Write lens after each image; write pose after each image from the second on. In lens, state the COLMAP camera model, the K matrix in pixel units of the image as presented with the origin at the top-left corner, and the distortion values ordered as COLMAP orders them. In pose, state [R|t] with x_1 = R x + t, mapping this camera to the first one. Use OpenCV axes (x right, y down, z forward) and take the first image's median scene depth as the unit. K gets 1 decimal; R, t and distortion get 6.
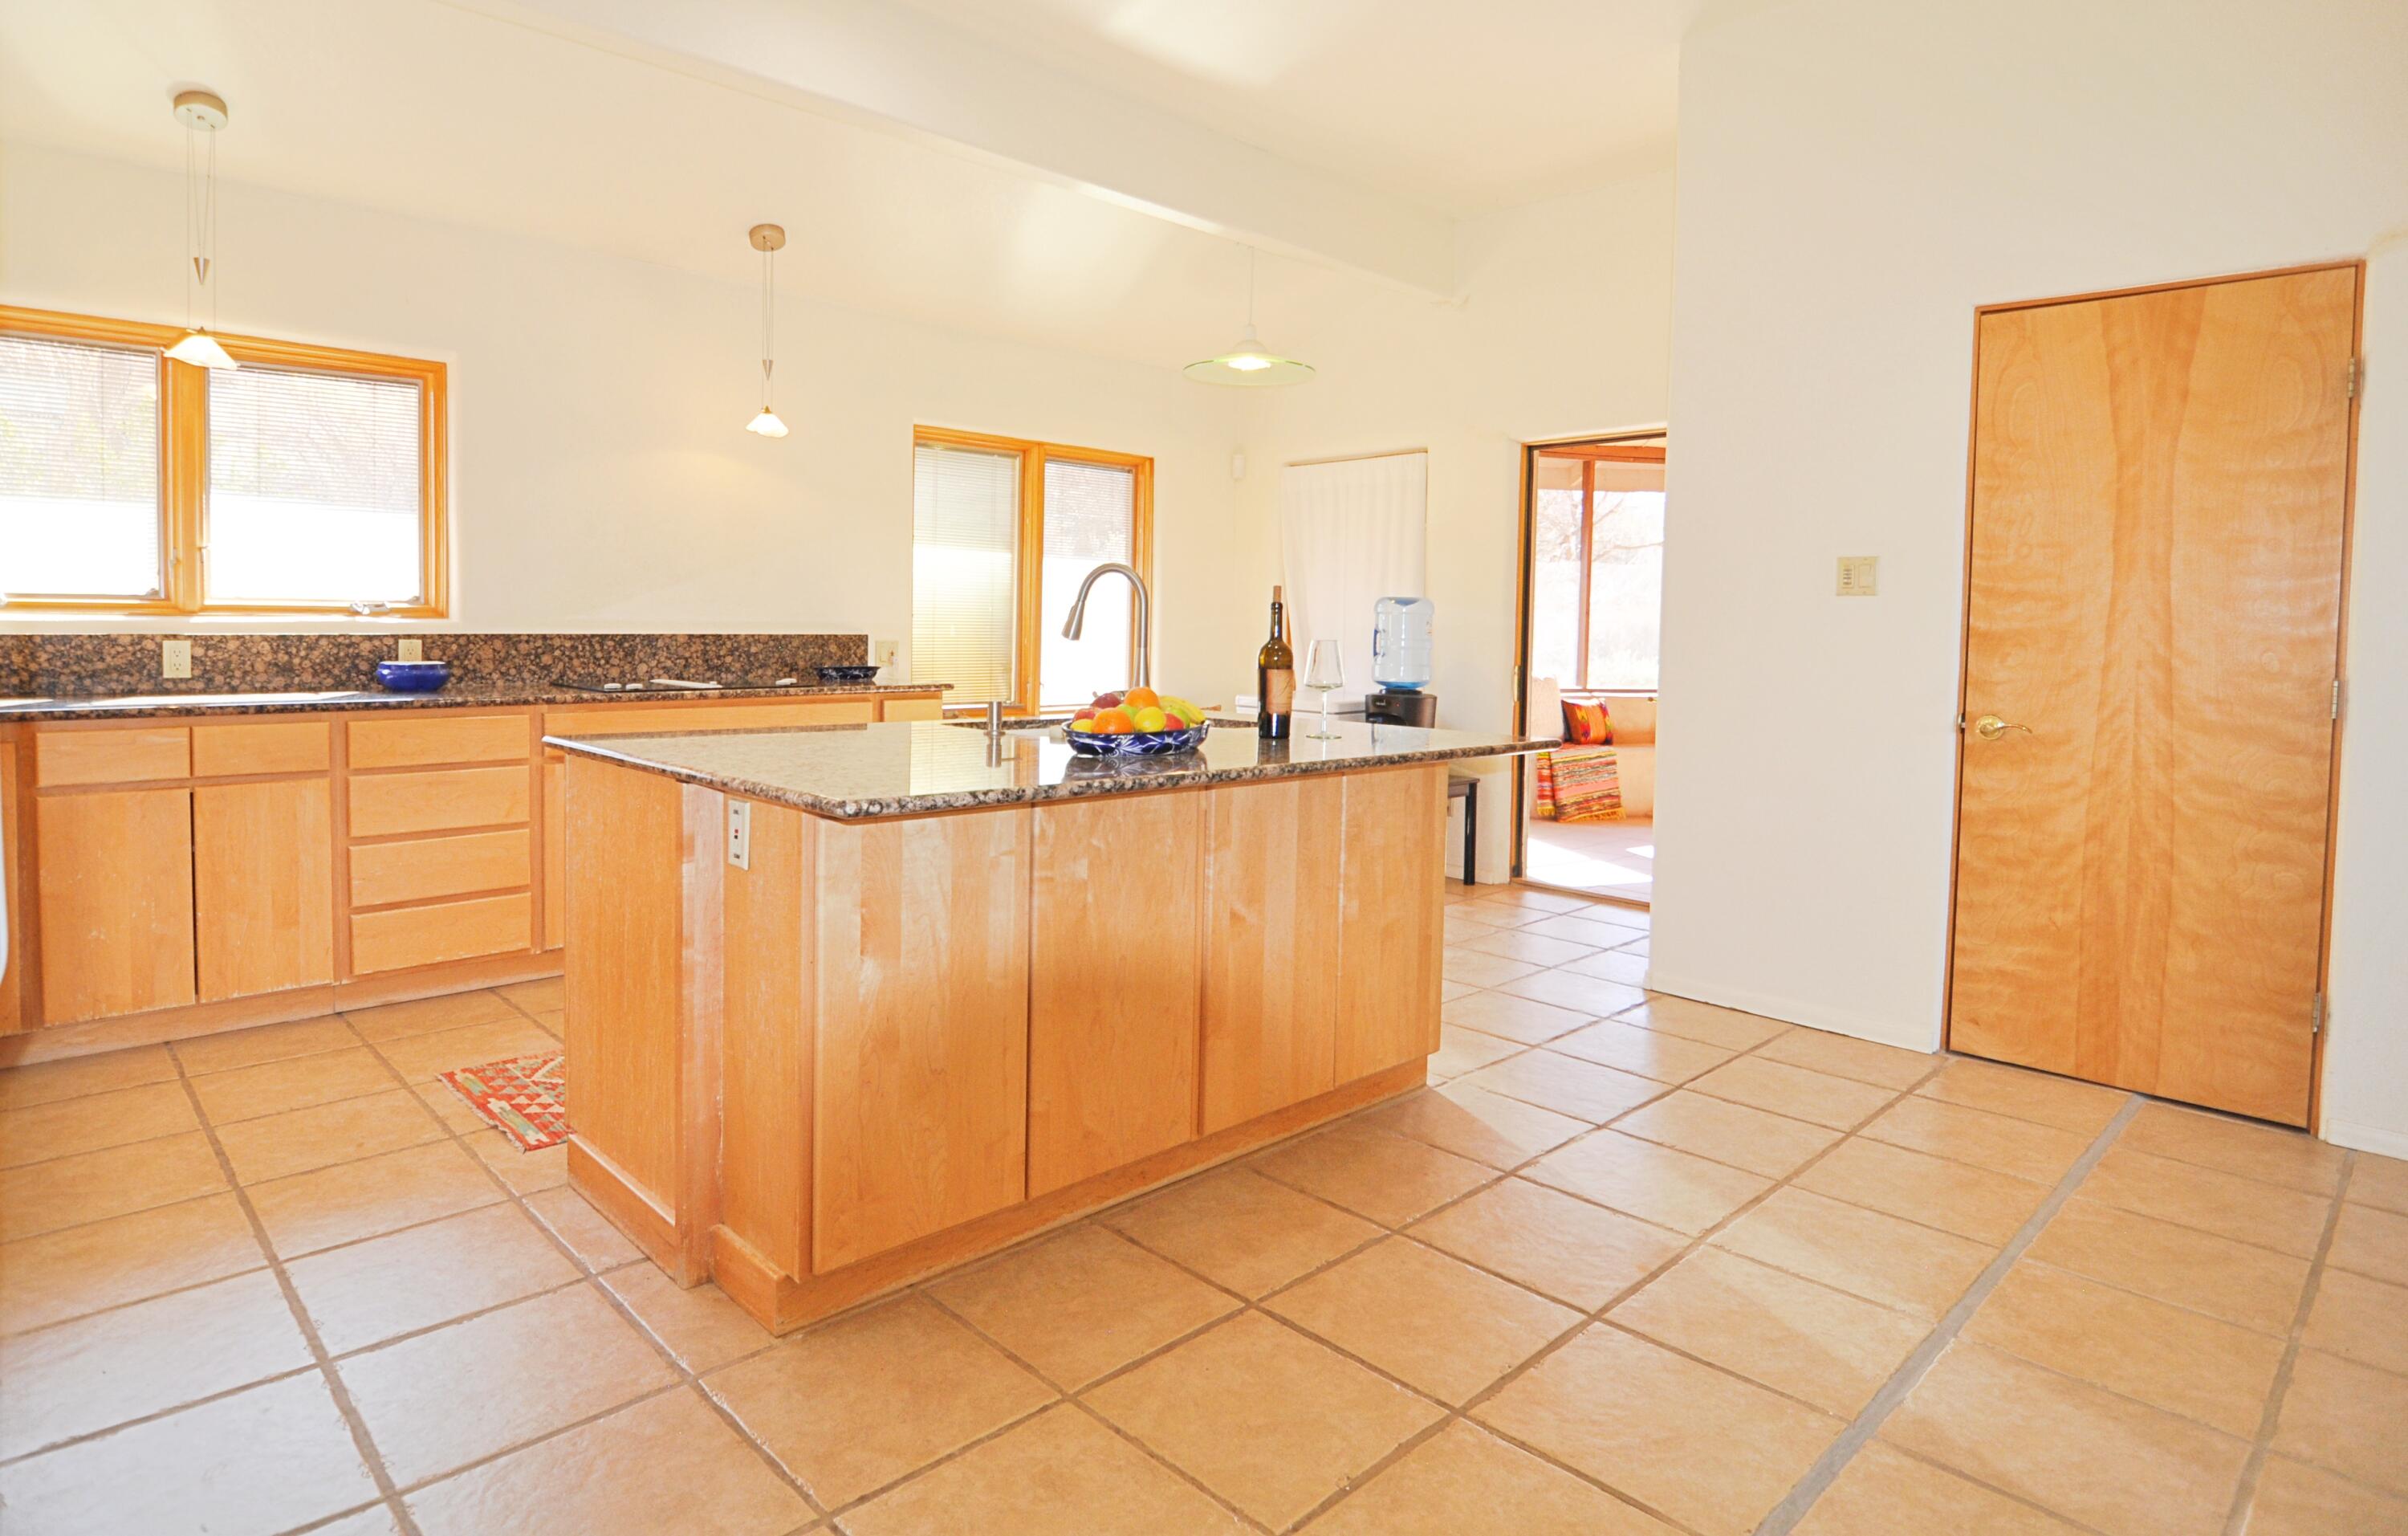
lens RADIAL K [[1290.0, 0, 1120.2], [0, 1290.0, 678.7], [0, 0, 1]] dist [0.002696, -0.015462]
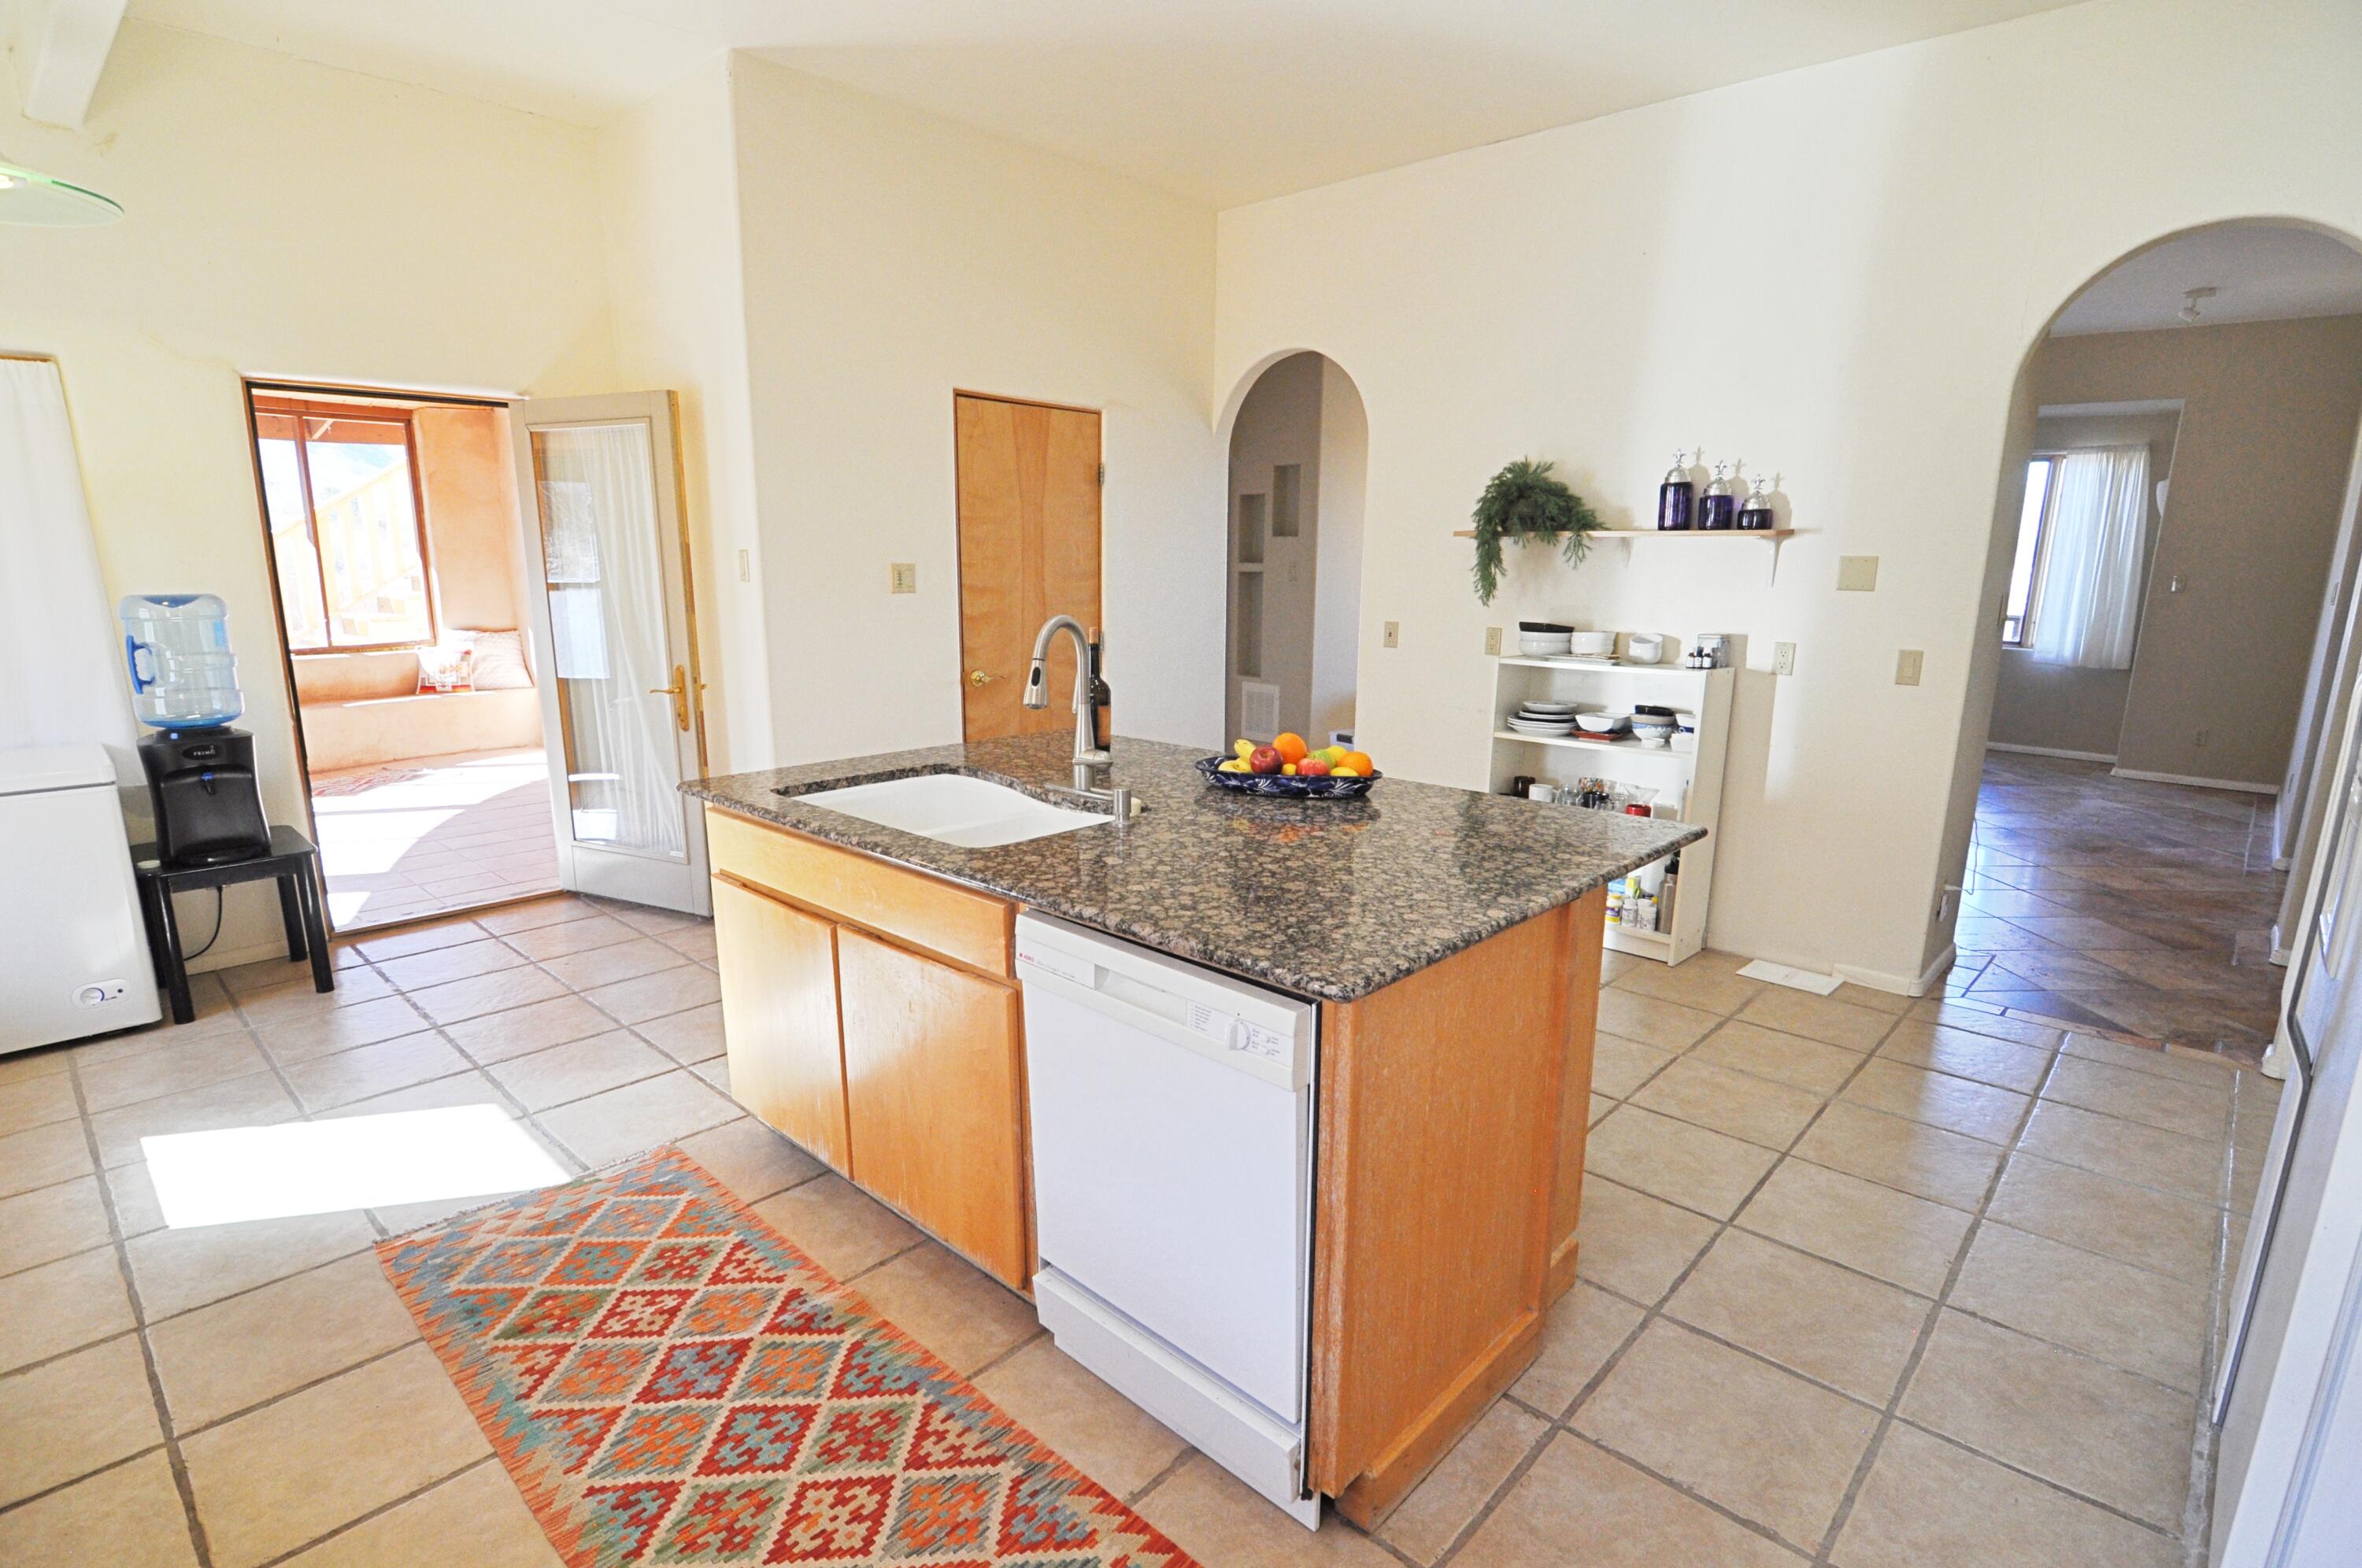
lens RADIAL K [[1148.0, 0, 1190.2], [0, 1148.0, 827.0], [0, 0, 1]] dist [-0.011230, -0.007224]
pose [[-0.083883, -0.246550, 0.965493, -0.569363], [0.034356, 0.967616, 0.250077, -0.099092], [-0.995883, 0.054148, -0.072696, 0.677989]]
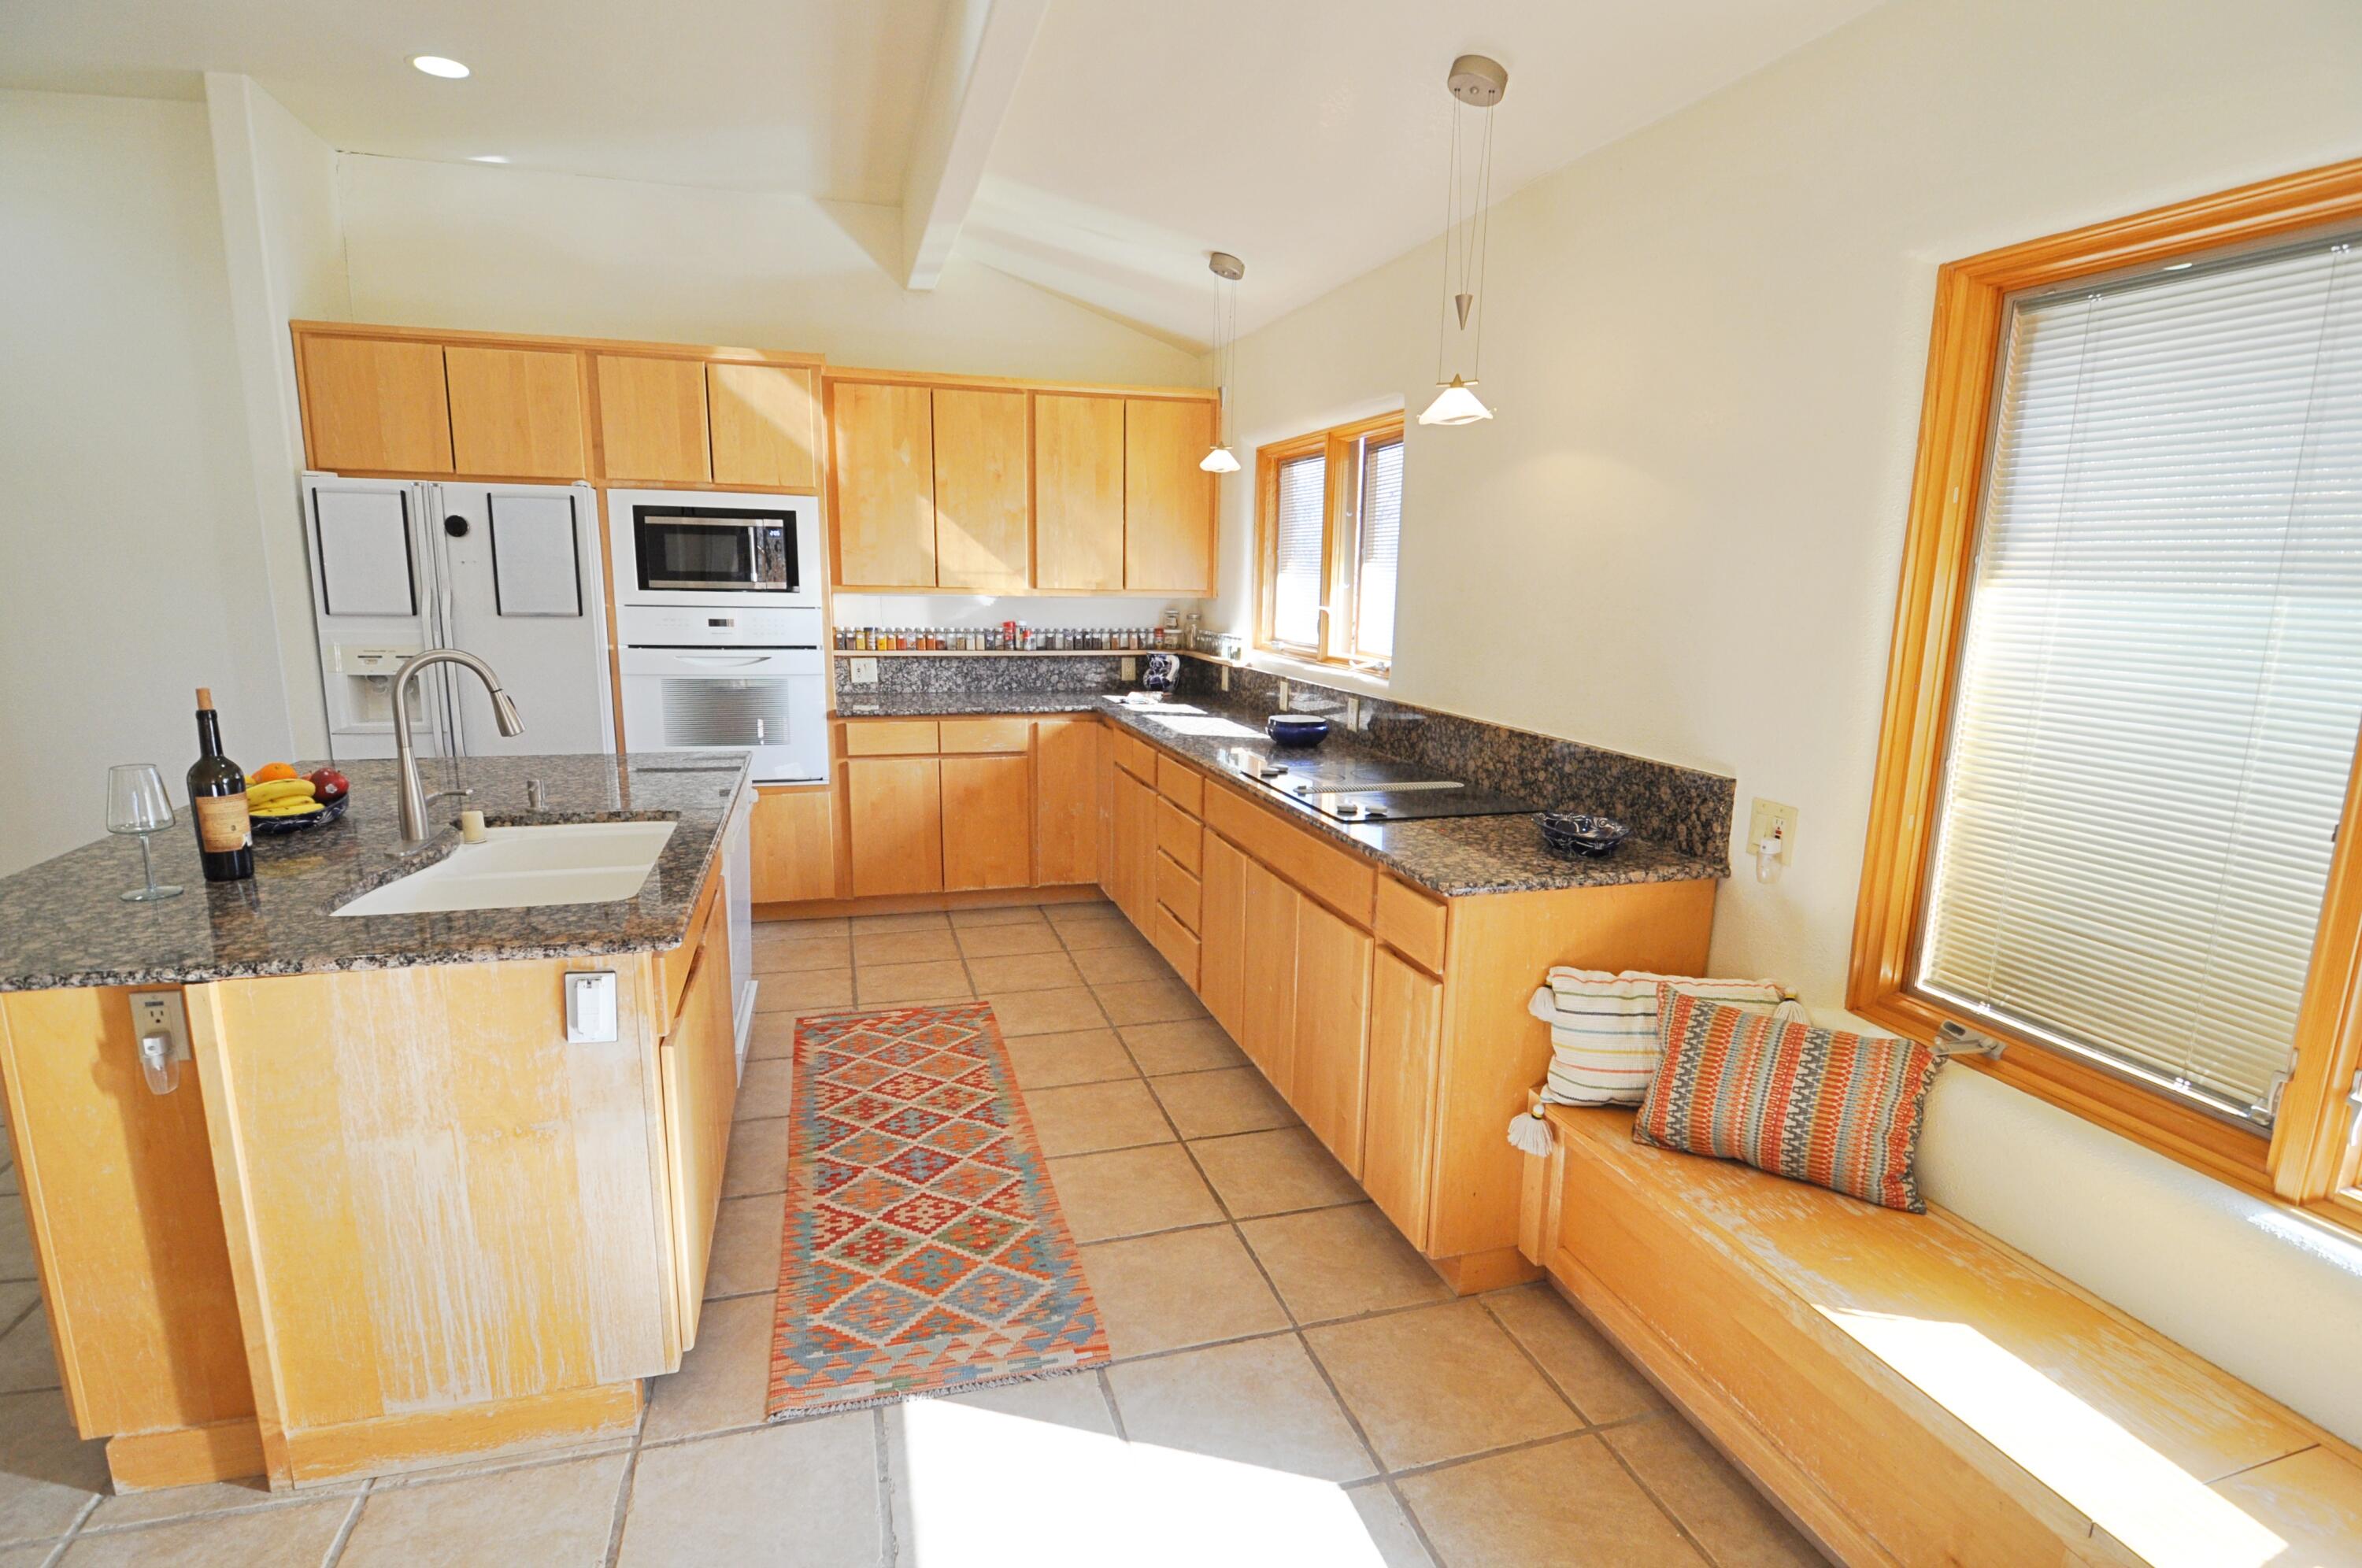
lens RADIAL K [[1170.4, 0, 1190.3], [0, 1170.4, 811.9], [0, 0, 1]] dist [-0.003610, -0.010929]
pose [[-0.429542, 0.160019, -0.888756, 0.343187], [-0.065683, 0.976032, 0.207478, -0.123992], [0.900655, 0.147497, -0.408736, 1.244704]]
